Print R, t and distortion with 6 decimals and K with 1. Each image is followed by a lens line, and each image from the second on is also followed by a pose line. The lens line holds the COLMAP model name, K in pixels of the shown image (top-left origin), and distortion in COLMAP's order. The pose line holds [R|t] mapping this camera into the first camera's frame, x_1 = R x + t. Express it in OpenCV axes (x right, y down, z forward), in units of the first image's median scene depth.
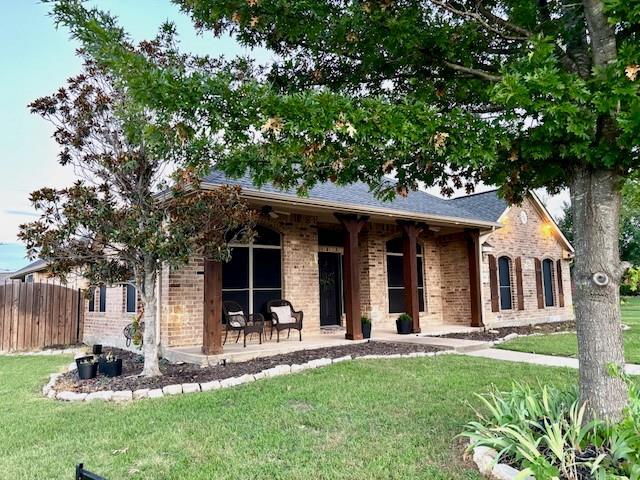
lens RADIAL K [[490.9, 0, 318.3], [0, 490.9, 236.0], [0, 0, 1]] dist [0.044209, -0.047118]
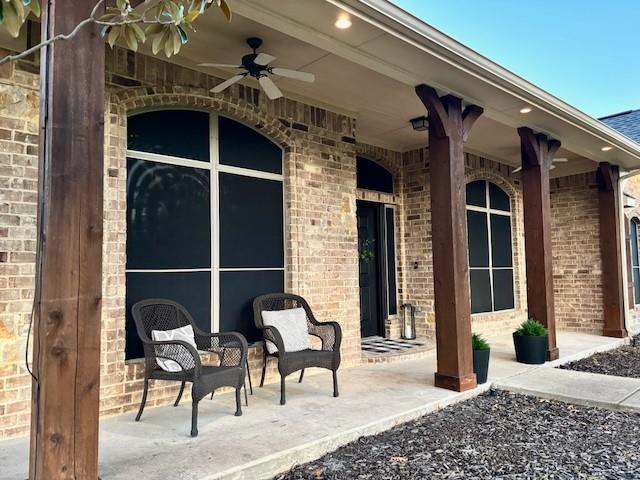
lens RADIAL K [[490.9, 0, 324.4], [0, 490.9, 243.3], [0, 0, 1]] dist [0.044209, -0.047118]
pose [[0.997161, 0.007260, 0.074946, -0.073280], [-0.011304, 0.998495, 0.053671, 0.060371], [-0.074443, -0.054366, 0.995742, 0.561935]]
